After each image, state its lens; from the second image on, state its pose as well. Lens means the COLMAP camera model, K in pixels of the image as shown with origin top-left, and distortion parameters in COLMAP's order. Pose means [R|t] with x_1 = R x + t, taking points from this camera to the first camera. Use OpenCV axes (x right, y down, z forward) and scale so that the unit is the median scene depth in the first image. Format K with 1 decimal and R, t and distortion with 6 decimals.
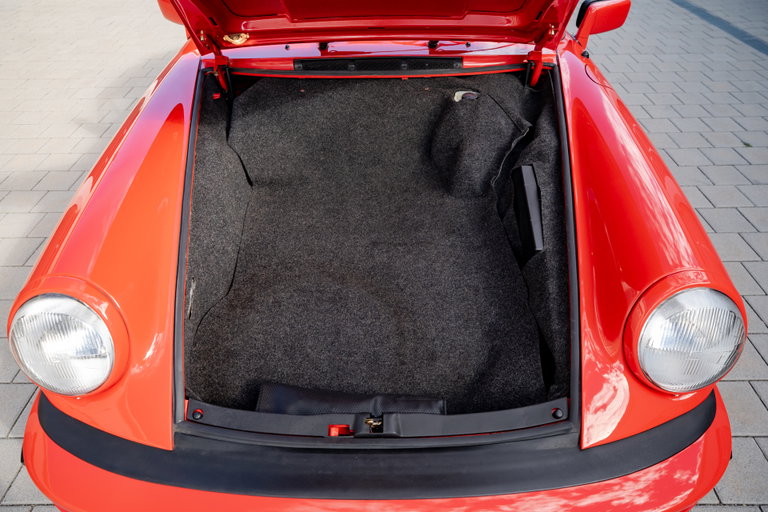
lens RADIAL K [[501.9, 0, 384.0], [0, 501.9, 256.0], [0, 0, 1]] dist [-0.057689, 0.047460]
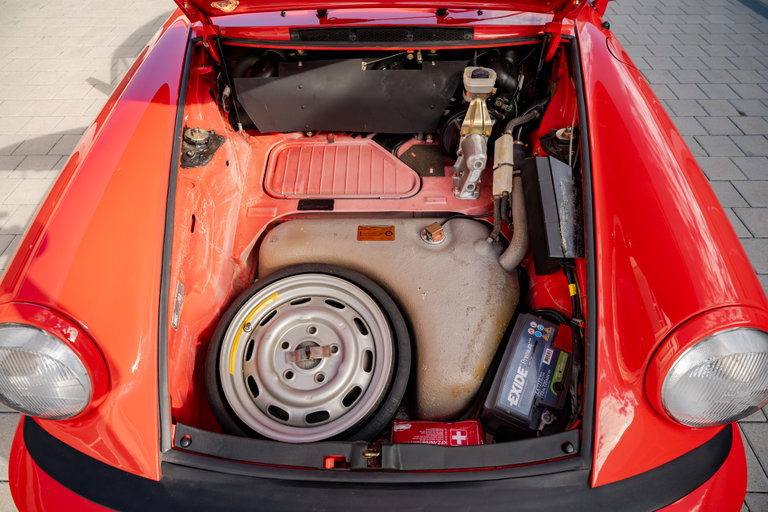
lens RADIAL K [[433.0, 0, 384.0], [0, 433.0, 256.0], [0, 0, 1]] dist [-0.067427, 0.034922]
pose [[0.999919, 0.011459, -0.005592, 0.001905], [-0.010509, 0.989014, 0.147445, -0.096769], [0.007220, -0.147374, 0.989054, 0.161978]]
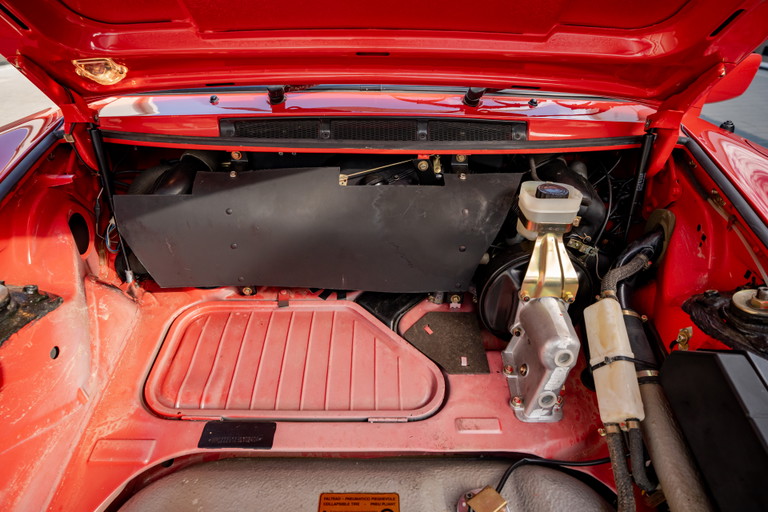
lens RADIAL K [[448.5, 0, 384.0], [0, 448.5, 256.0], [0, 0, 1]] dist [-0.051489, 0.029464]
pose [[0.999624, 0.020032, 0.018742, -0.007521], [-0.016490, 0.984773, -0.173063, -0.166144], [-0.021923, 0.172689, 0.984732, 0.547097]]
